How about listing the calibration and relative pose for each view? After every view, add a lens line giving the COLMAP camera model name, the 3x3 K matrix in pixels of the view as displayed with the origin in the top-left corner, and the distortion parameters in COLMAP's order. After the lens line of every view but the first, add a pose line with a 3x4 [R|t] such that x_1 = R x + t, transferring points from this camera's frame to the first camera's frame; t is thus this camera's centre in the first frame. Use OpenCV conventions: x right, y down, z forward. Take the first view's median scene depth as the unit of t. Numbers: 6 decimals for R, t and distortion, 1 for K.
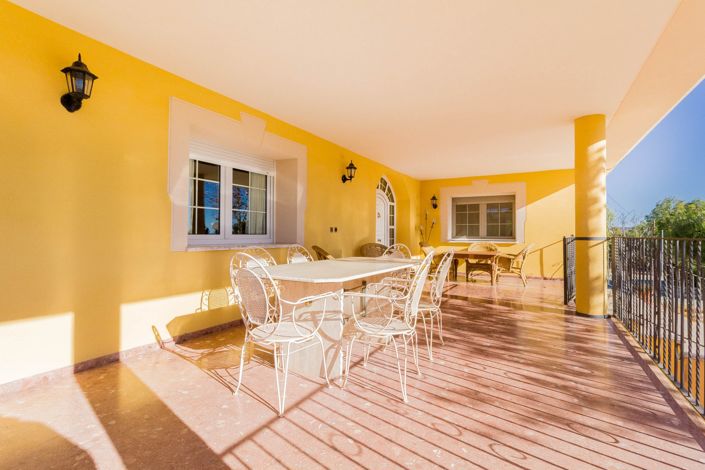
lens RADIAL K [[327.3, 0, 352.5], [0, 327.3, 235.0], [0, 0, 1]] dist [-0.000303, 0.000070]
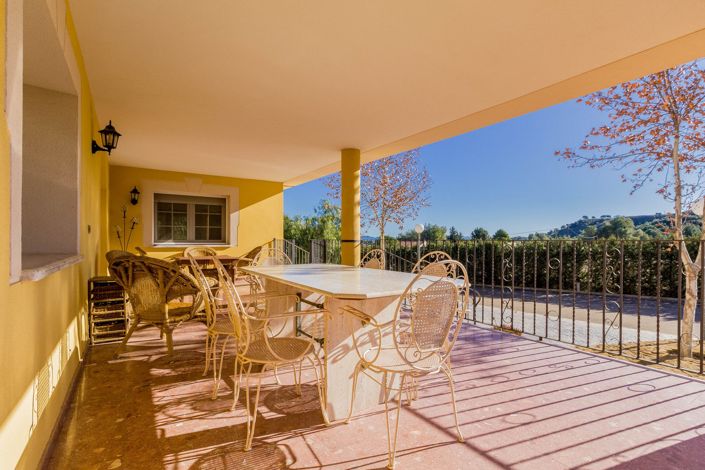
lens RADIAL K [[337.9, 0, 356.2], [0, 337.9, 237.9], [0, 0, 1]] dist [0.001605, 0.000957]
pose [[0.447535, 0.001266, 0.894265, -0.250402], [0.001039, 0.999998, -0.001936, 0.000833], [-0.894266, 0.001796, 0.447533, 0.181571]]
